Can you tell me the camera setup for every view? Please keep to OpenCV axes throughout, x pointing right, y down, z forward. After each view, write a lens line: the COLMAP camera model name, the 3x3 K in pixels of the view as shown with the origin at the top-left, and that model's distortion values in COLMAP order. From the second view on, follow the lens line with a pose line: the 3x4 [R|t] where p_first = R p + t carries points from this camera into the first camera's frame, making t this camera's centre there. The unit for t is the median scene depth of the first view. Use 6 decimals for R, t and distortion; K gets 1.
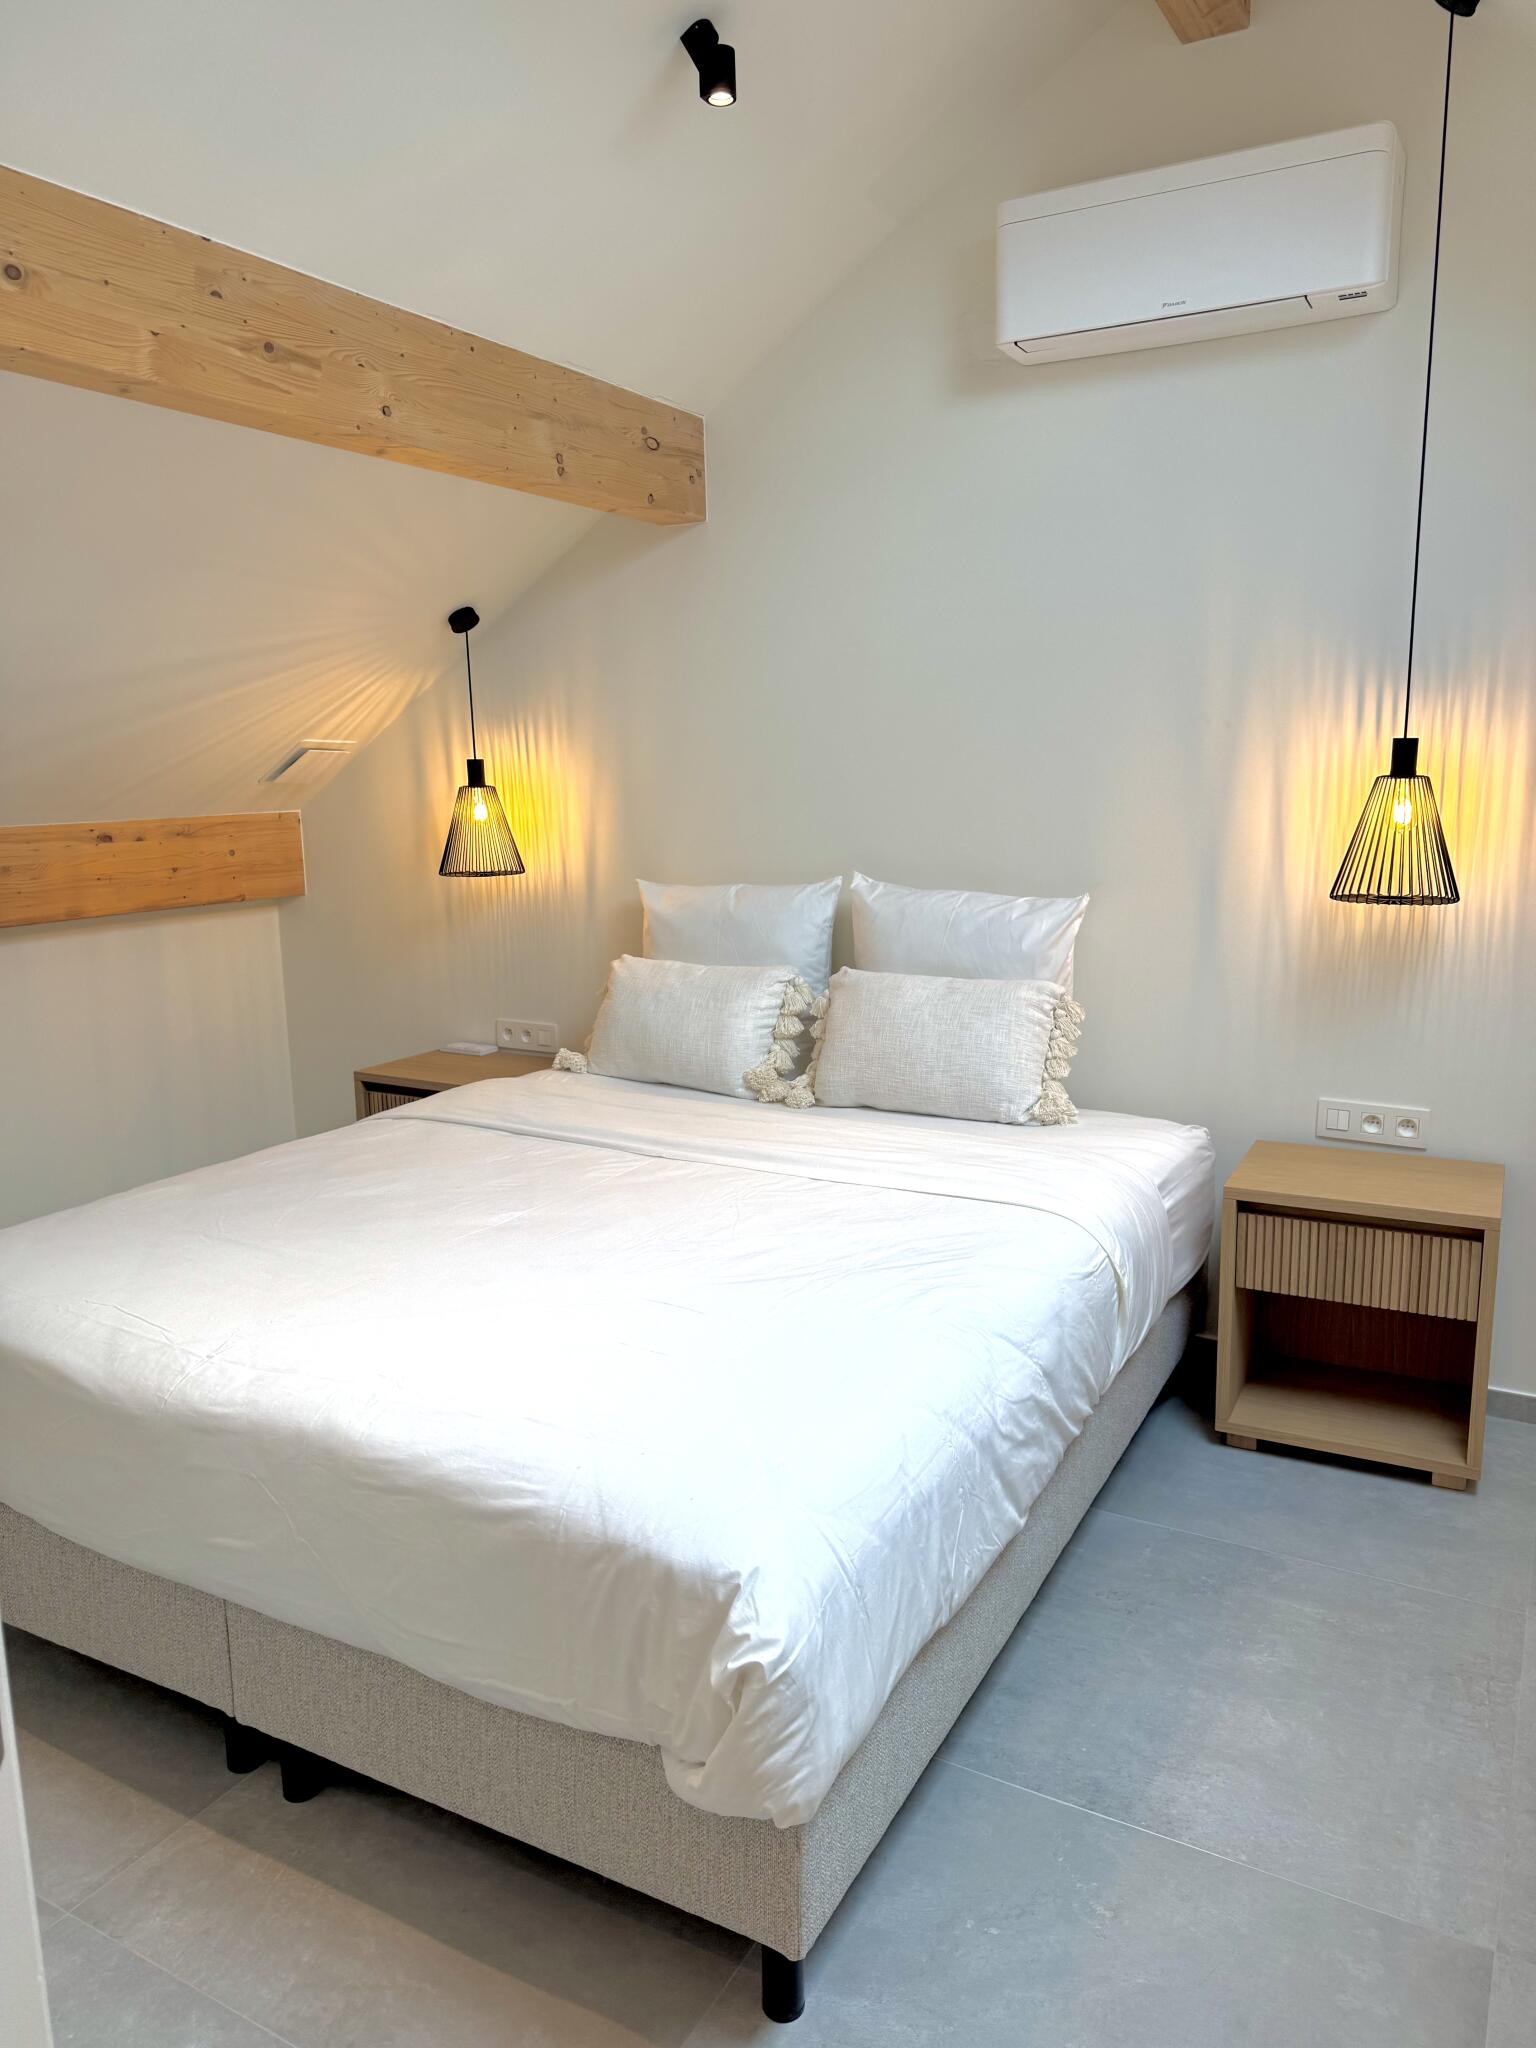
lens RADIAL K [[1419.7, 0, 771.1], [0, 1419.7, 1027.3], [0, 0, 1]] dist [0.049722, -0.046790]
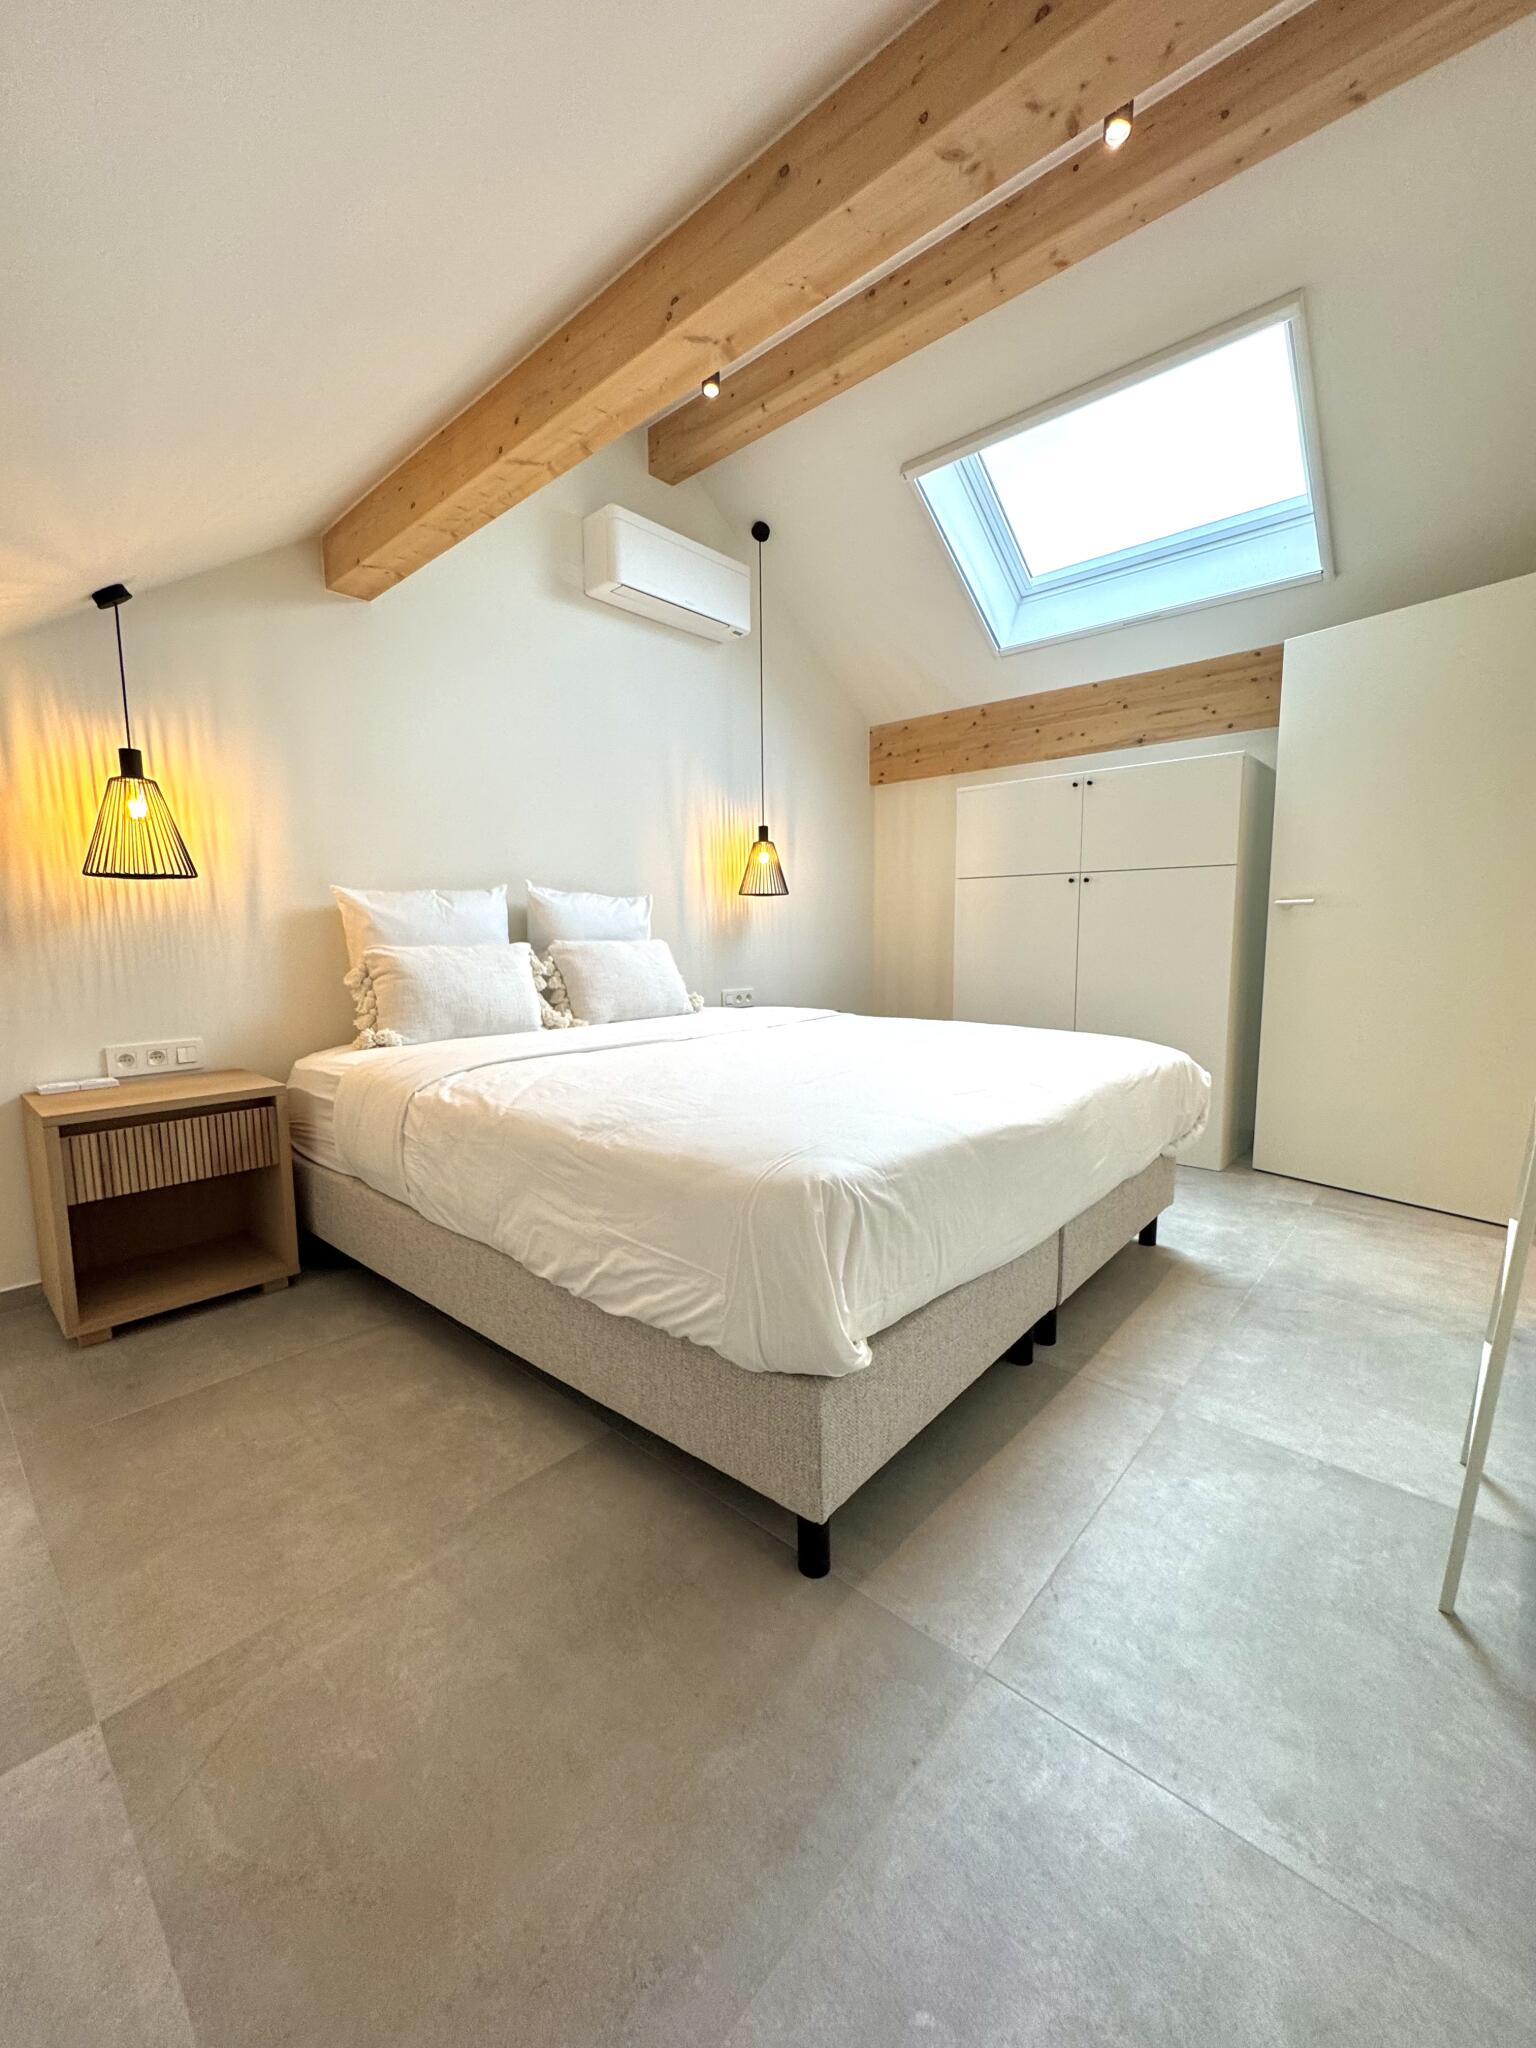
lens RADIAL K [[823.4, 0, 769.4], [0, 823.4, 1024.8], [0, 0, 1]] dist [0.000482, -0.000104]
pose [[0.216068, -0.092901, 0.971949, -0.921871], [0.193880, 0.979722, 0.050543, 0.052944], [-0.956935, 0.177521, 0.229699, 0.742644]]
